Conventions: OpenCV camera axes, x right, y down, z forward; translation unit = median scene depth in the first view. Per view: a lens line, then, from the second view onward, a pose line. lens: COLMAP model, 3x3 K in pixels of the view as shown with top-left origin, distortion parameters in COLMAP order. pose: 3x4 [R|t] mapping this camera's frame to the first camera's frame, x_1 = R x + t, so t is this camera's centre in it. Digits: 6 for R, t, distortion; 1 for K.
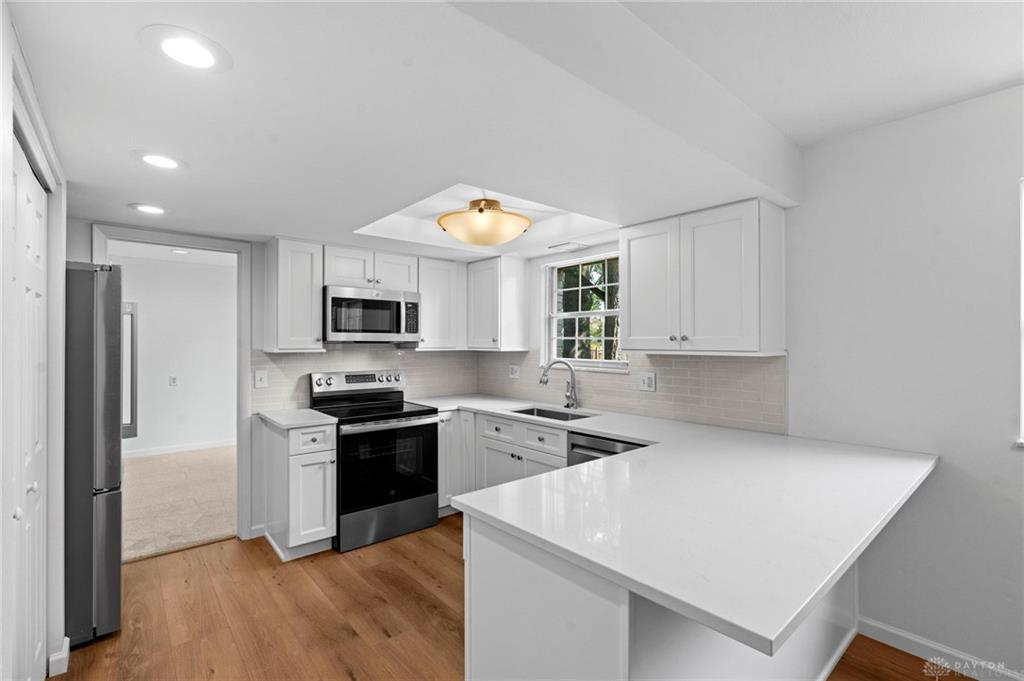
lens RADIAL K [[459.8, 0, 520.3], [0, 459.8, 337.6], [0, 0, 1]] dist [-0.000853, 0.000055]
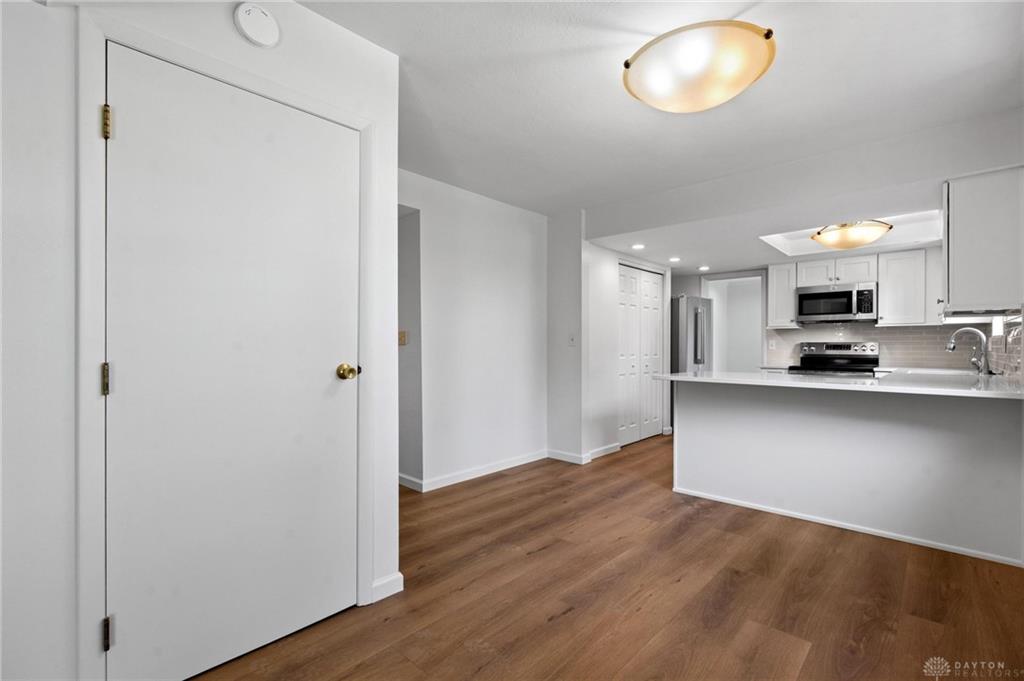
lens RADIAL K [[463.7, 0, 514.1], [0, 463.7, 344.7], [0, 0, 1]] dist [-0.003655, -0.000643]
pose [[0.106767, 0.002928, -0.994280, 1.079317], [0.012712, 0.999910, 0.004310, 0.068806], [0.994203, -0.013099, 0.106720, -0.173328]]
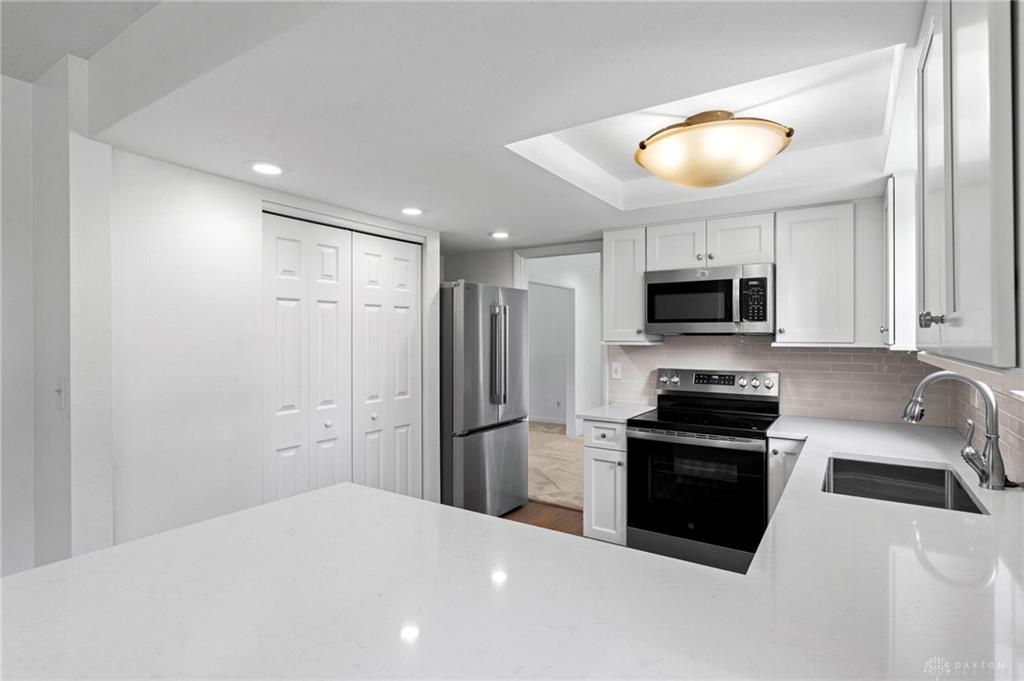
lens RADIAL K [[525.2, 0, 510.7], [0, 525.2, 332.6], [0, 0, 1]] dist [0.001766, 0.000403]
pose [[0.267386, -0.002226, -0.963587, 0.488036], [0.012522, 0.999921, 0.001165, 0.002382], [0.963508, -0.012377, 0.267392, 0.454239]]
